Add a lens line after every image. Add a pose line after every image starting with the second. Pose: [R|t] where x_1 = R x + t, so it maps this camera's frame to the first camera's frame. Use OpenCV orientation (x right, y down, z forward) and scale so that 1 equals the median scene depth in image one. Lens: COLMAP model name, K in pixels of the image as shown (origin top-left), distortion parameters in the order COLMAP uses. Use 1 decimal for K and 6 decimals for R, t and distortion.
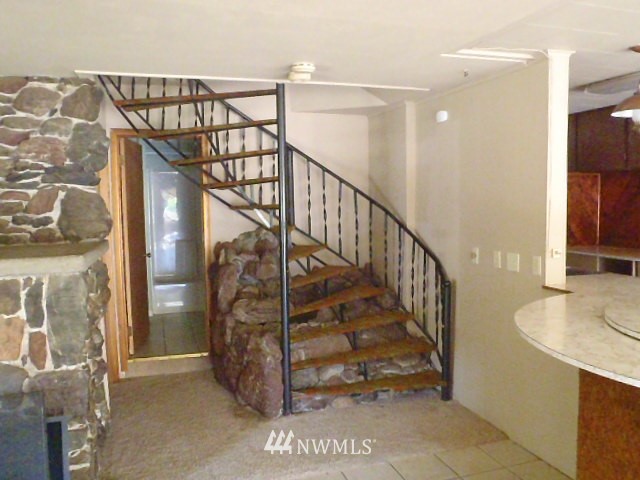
lens RADIAL K [[539.7, 0, 320.0], [0, 539.7, 240.2], [0, 0, 1]] dist [-0.052402, 0.003698]
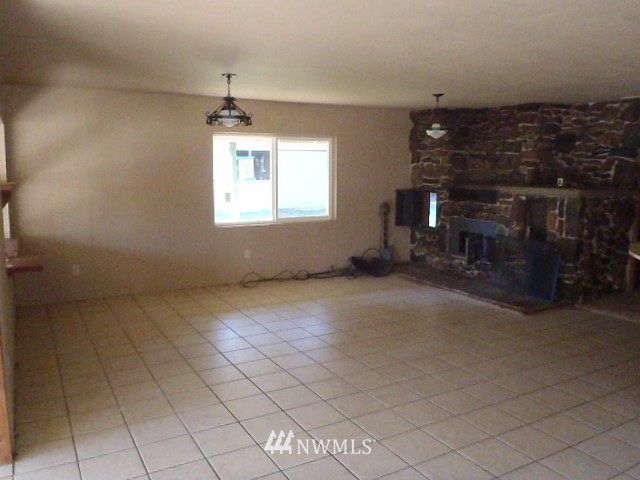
lens RADIAL K [[539.7, 0, 319.9], [0, 539.7, 239.8], [0, 0, 1]] dist [-0.052402, 0.003698]
pose [[0.209746, 0.147578, -0.966554, 1.184658], [-0.080761, 0.987781, 0.133293, 0.021356], [0.974415, 0.050102, 0.219102, -0.437688]]
